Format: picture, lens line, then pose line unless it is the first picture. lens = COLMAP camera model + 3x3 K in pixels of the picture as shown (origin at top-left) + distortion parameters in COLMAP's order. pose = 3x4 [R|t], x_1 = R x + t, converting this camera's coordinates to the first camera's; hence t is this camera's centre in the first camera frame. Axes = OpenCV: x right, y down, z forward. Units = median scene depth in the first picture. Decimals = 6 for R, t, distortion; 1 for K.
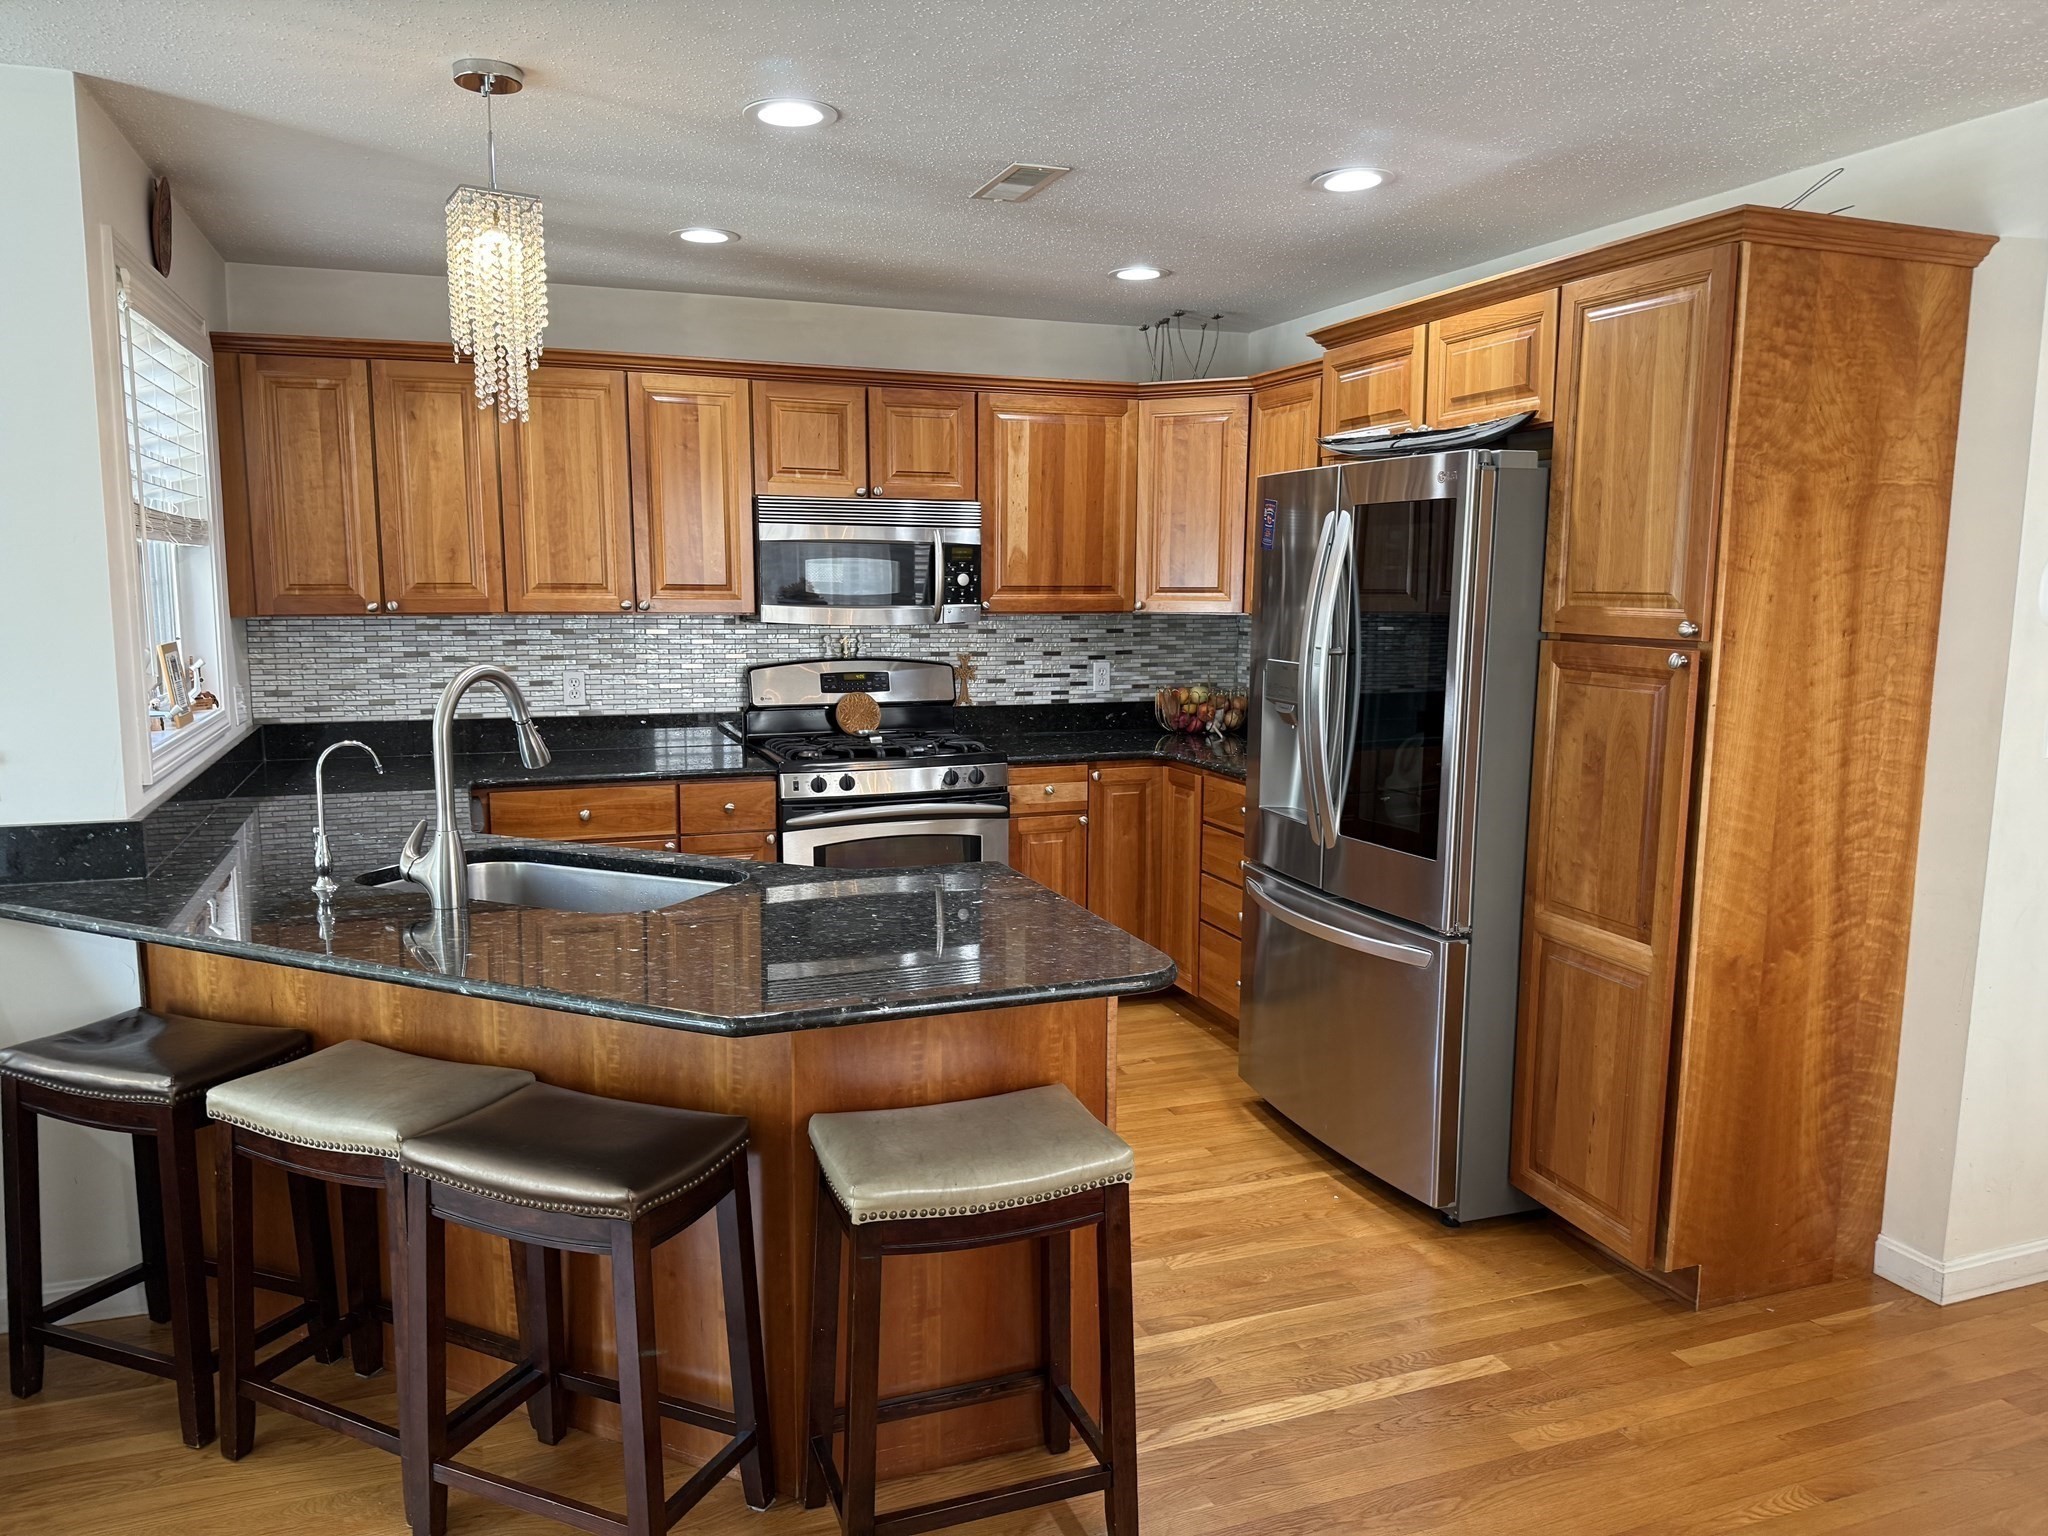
lens RADIAL K [[1419.5, 0, 1016.7], [0, 1419.5, 773.0], [0, 0, 1]] dist [0.072052, -0.092432]
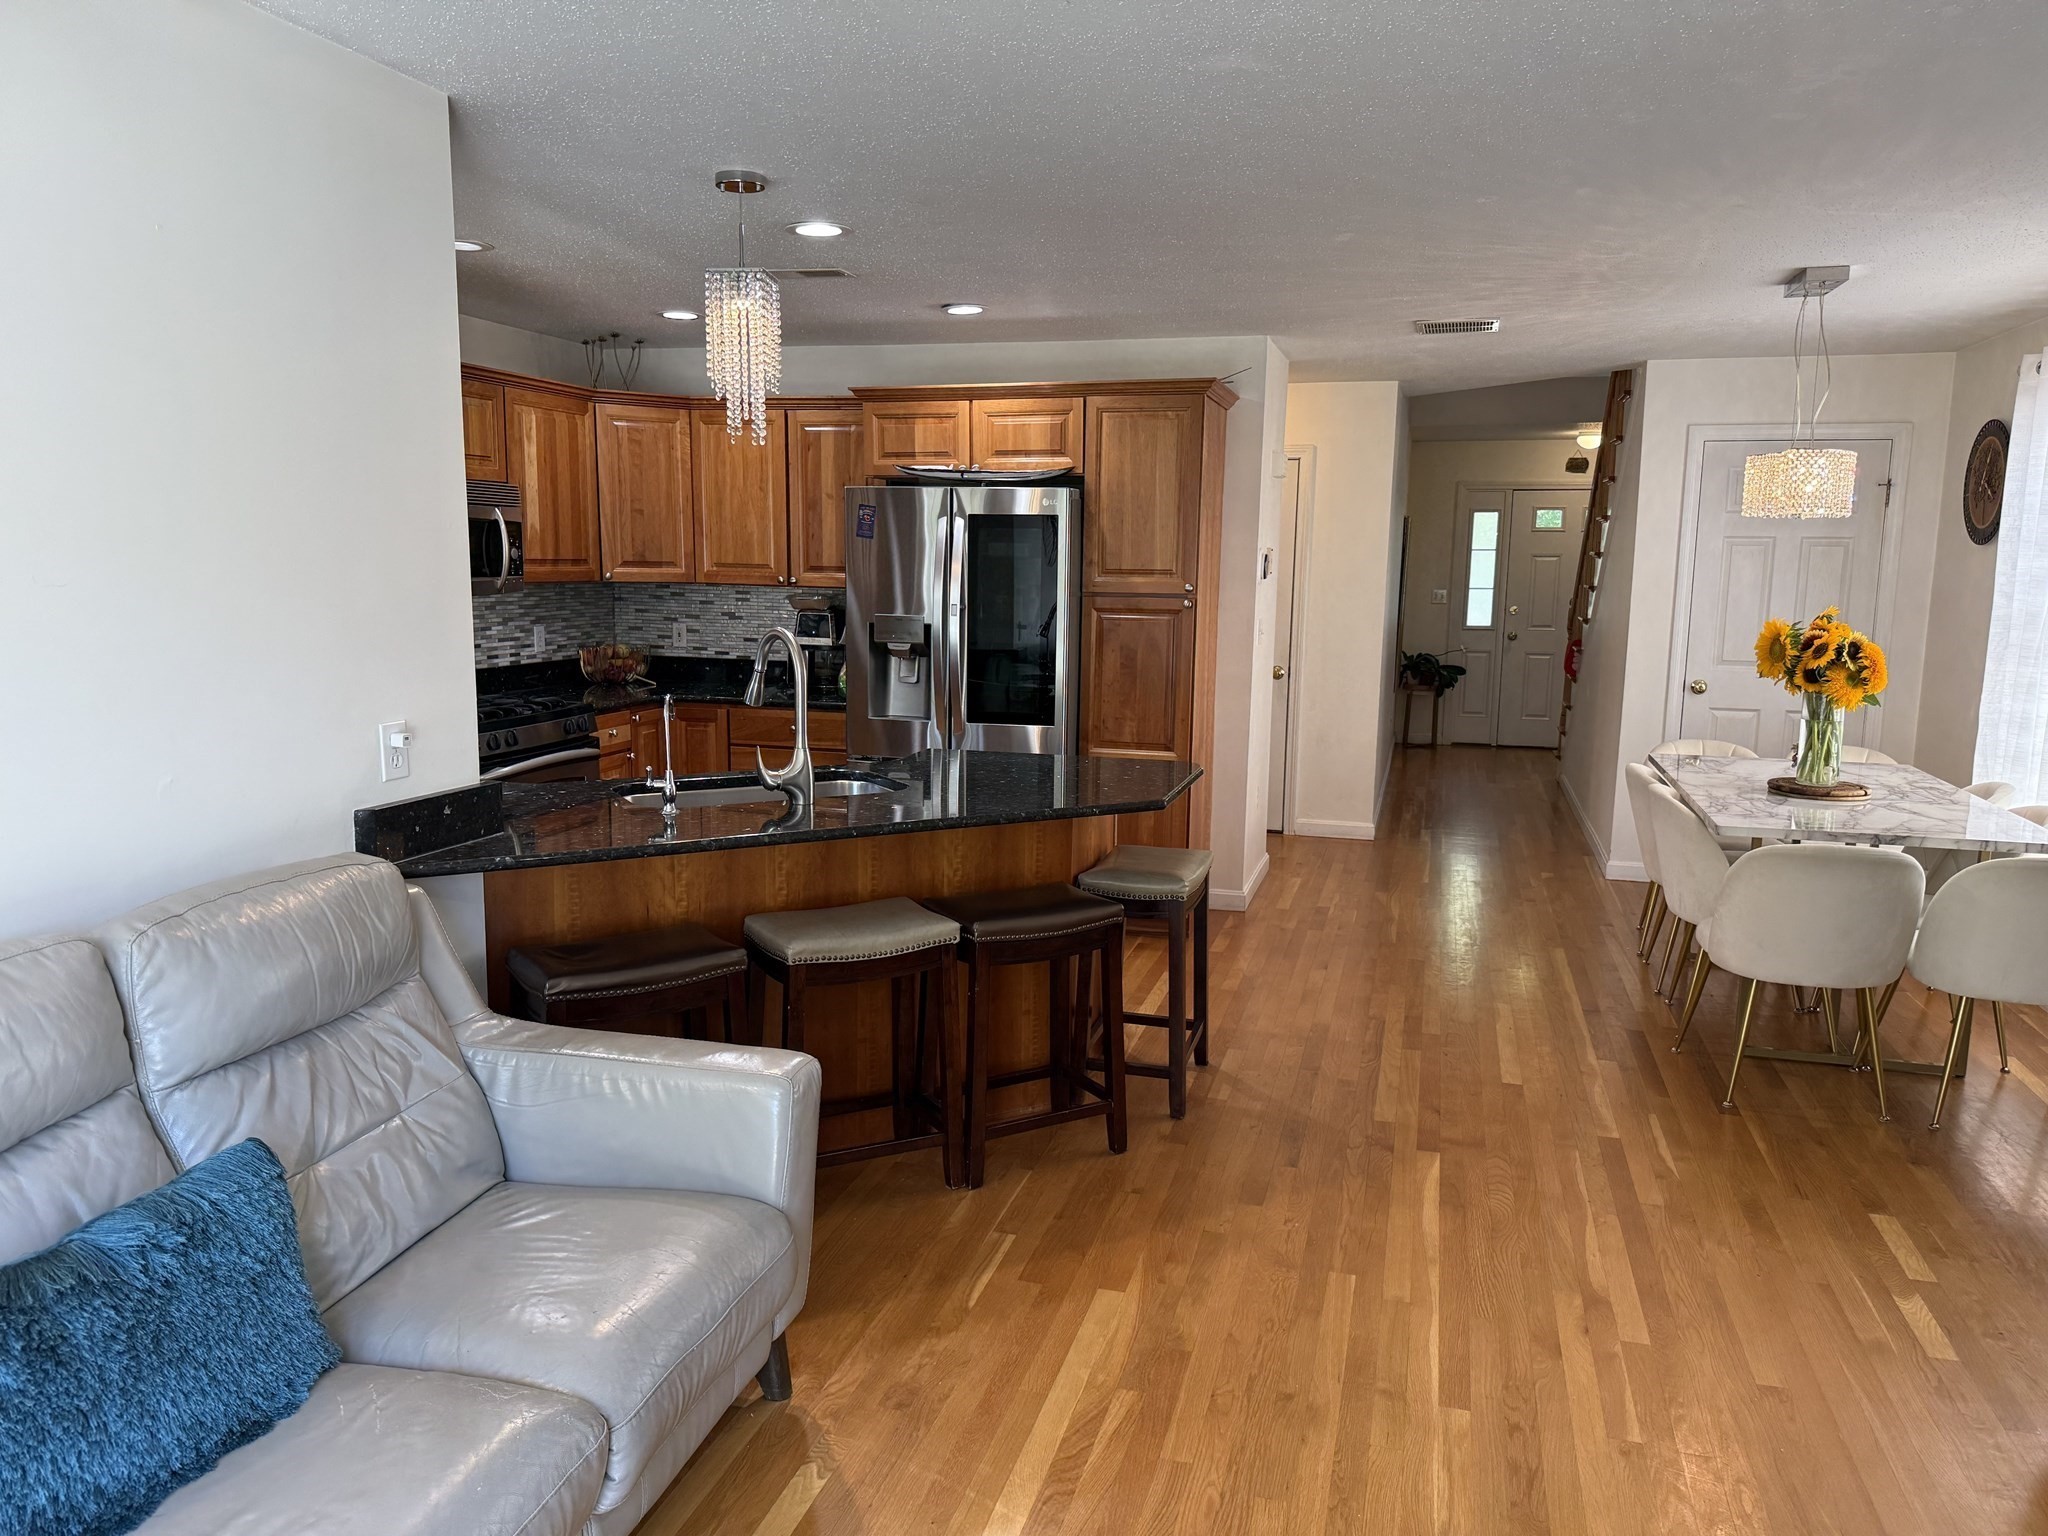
lens RADIAL K [[1419.5, 0, 1043.1], [0, 1419.5, 770.6], [0, 0, 1]] dist [0.072052, -0.092432]
pose [[0.584495, -0.118073, 0.802761, -1.038194], [0.100079, 0.992292, 0.073082, -0.011099], [-0.805202, 0.037624, 0.591806, 0.005603]]
